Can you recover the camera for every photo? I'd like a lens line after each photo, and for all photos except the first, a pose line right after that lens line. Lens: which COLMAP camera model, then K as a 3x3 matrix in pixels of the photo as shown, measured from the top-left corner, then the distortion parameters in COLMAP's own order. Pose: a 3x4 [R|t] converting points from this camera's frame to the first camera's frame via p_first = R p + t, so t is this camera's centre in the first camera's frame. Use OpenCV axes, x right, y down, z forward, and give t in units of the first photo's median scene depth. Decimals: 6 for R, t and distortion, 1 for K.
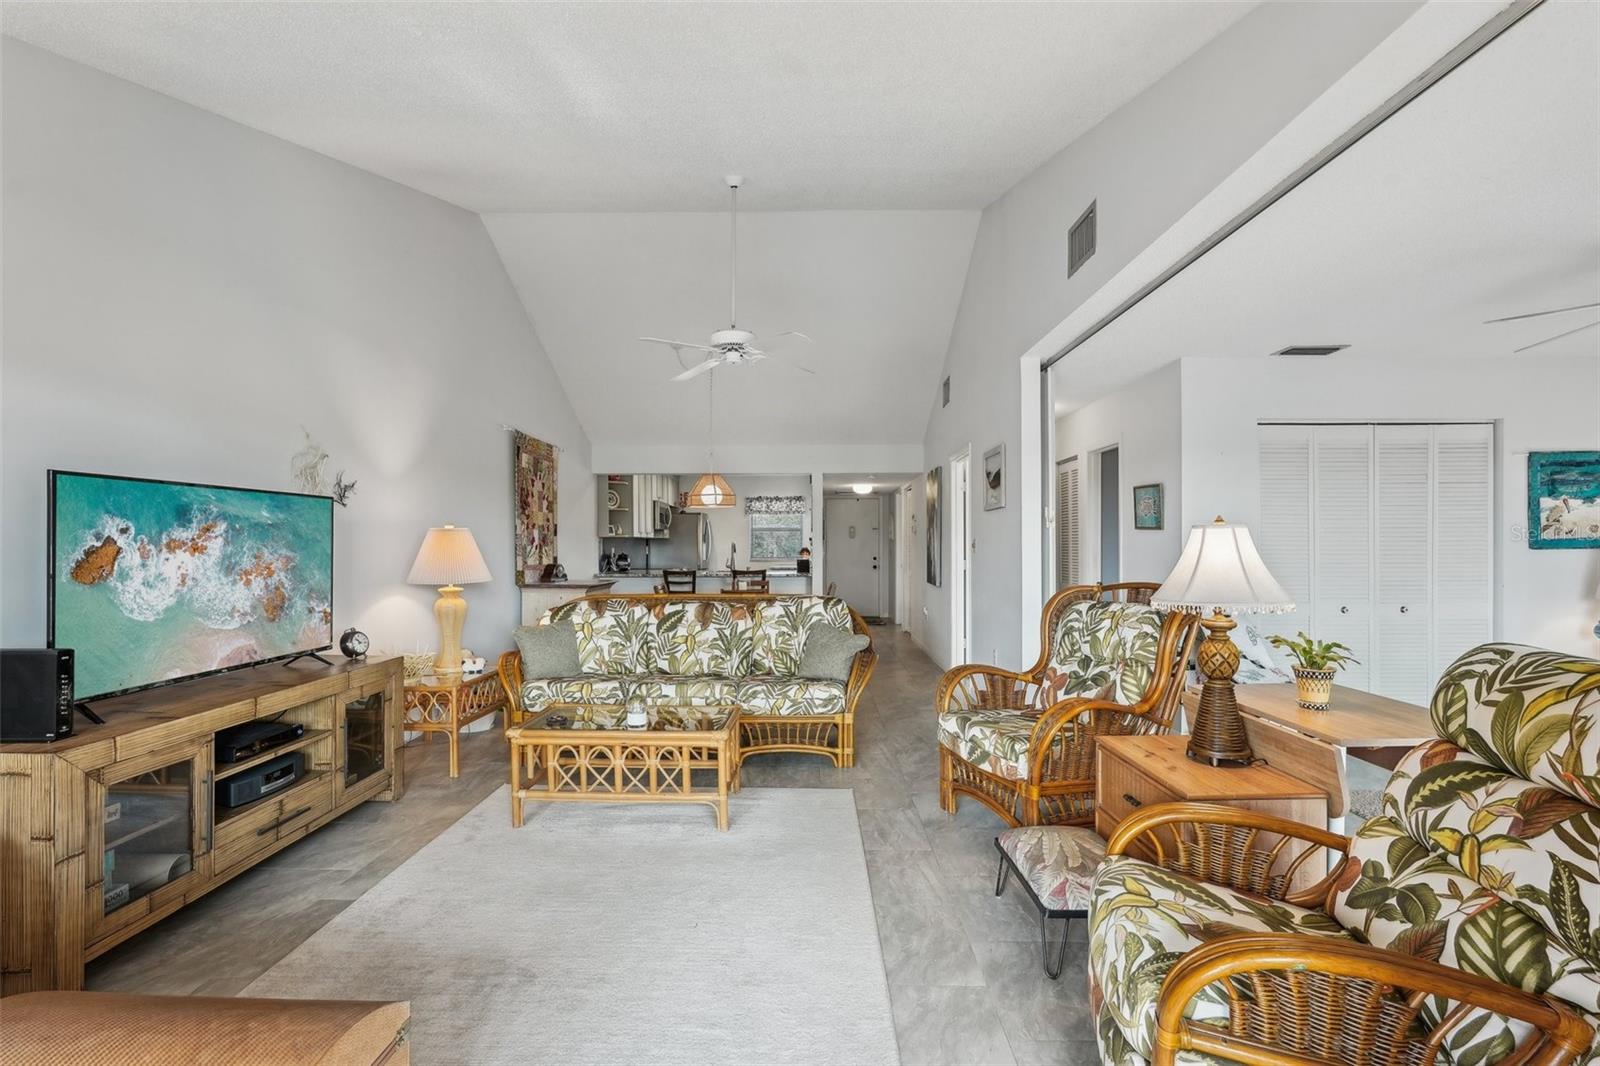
lens RADIAL K [[707.9, 0, 803.0], [0, 707.9, 542.6], [0, 0, 1]] dist [0.000466, 0.000262]
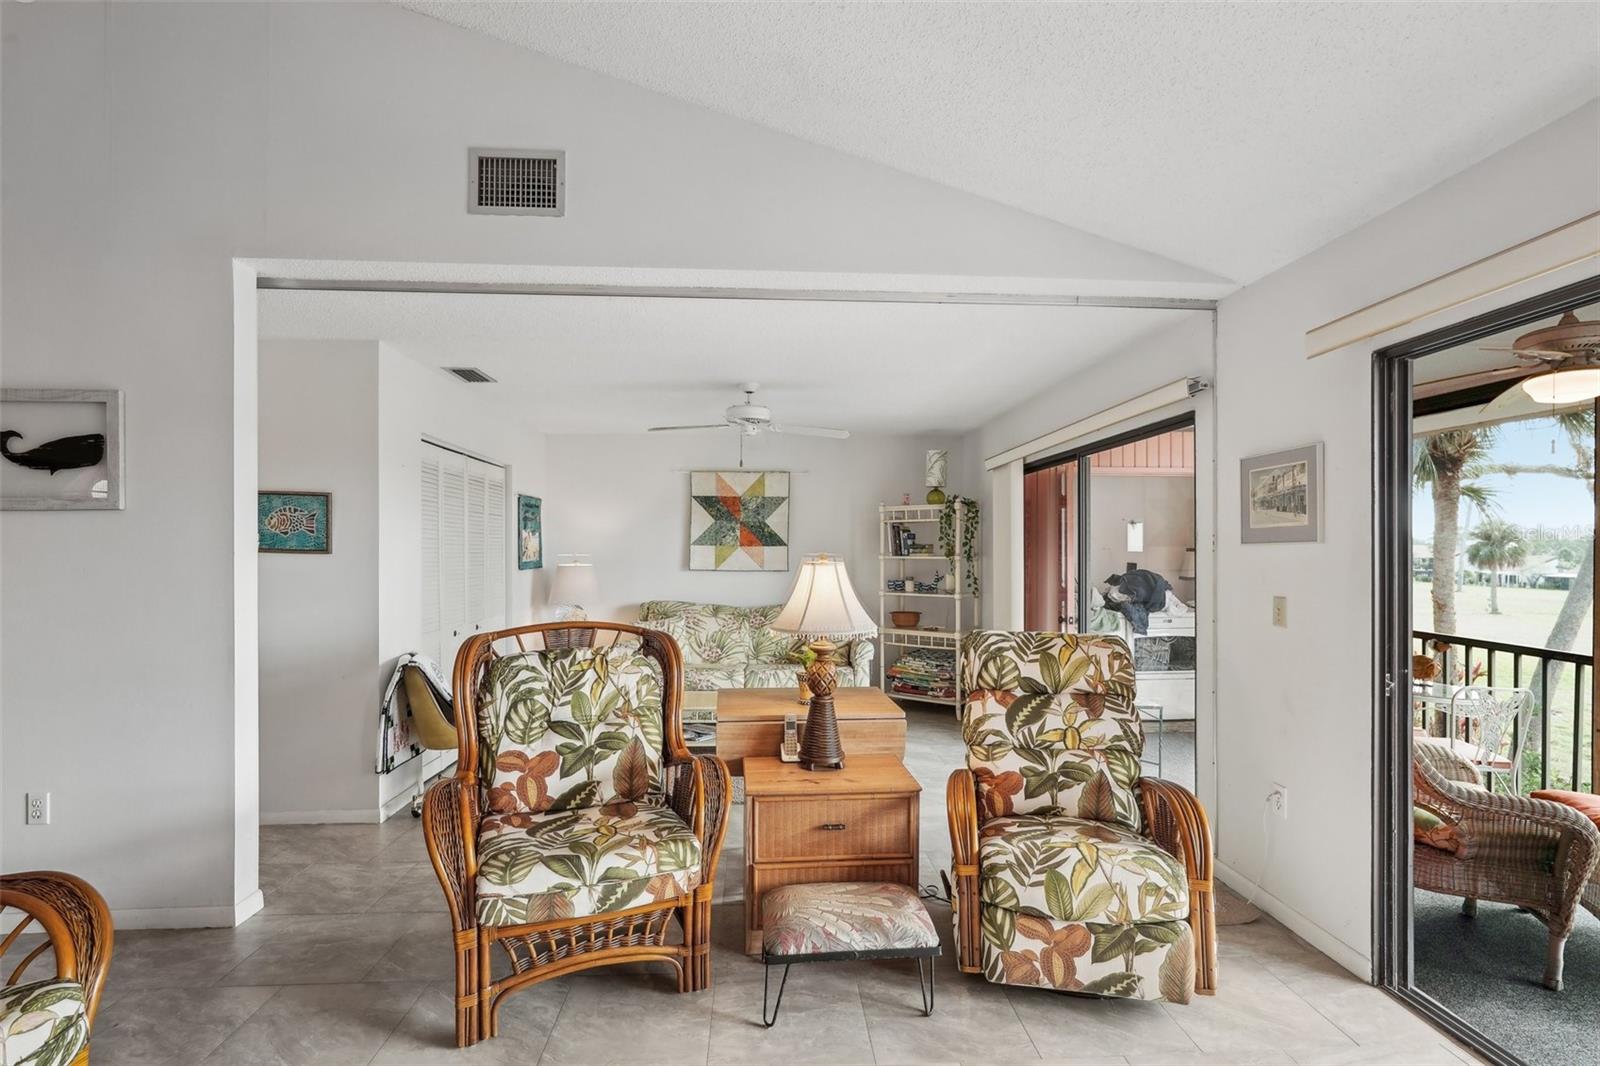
lens RADIAL K [[729.1, 0, 804.1], [0, 729.1, 548.7], [0, 0, 1]] dist [-0.002233, 0.000062]
pose [[-0.070572, 0.008809, 0.997468, -0.433346], [-0.002633, 0.999956, -0.009017, -0.025839], [-0.997503, -0.003263, -0.070546, 0.798201]]
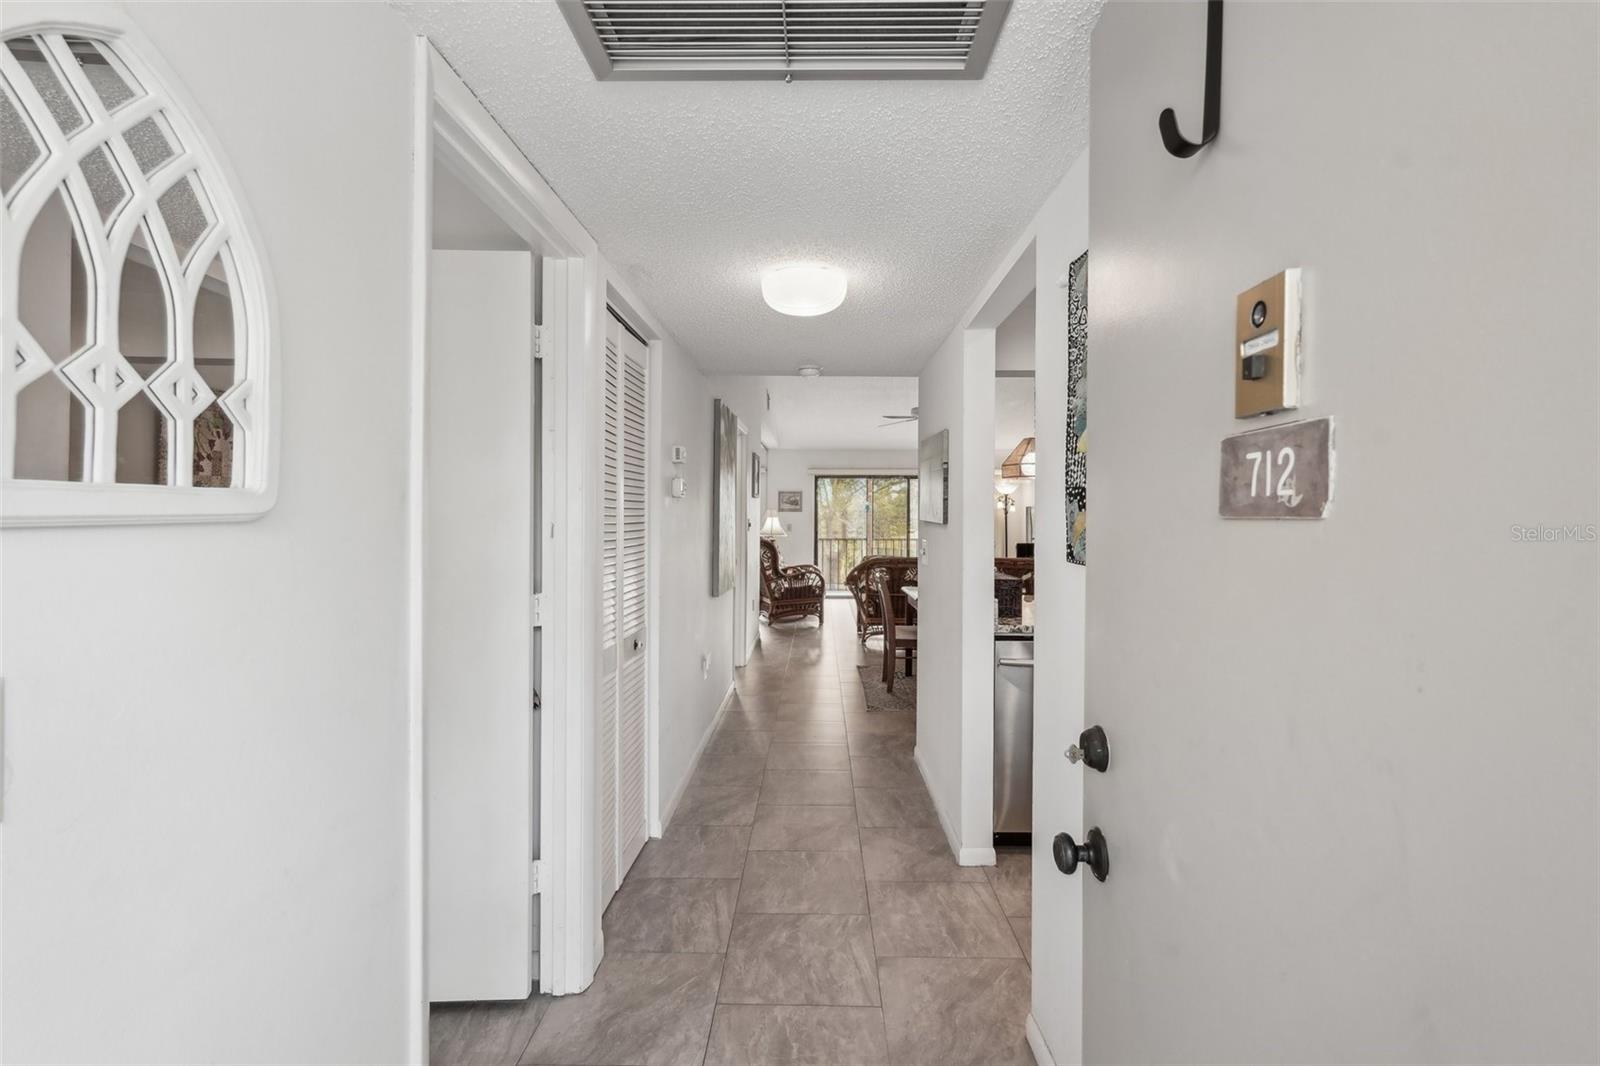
lens RADIAL K [[730.5, 0, 784.2], [0, 730.5, 524.3], [0, 0, 1]] dist [-0.007448, 0.000368]
pose [[-0.999415, -0.003659, 0.033997, 0.255572], [-0.003288, 0.999934, 0.010980, -0.019673], [-0.034035, 0.010862, -0.999362, 3.833113]]
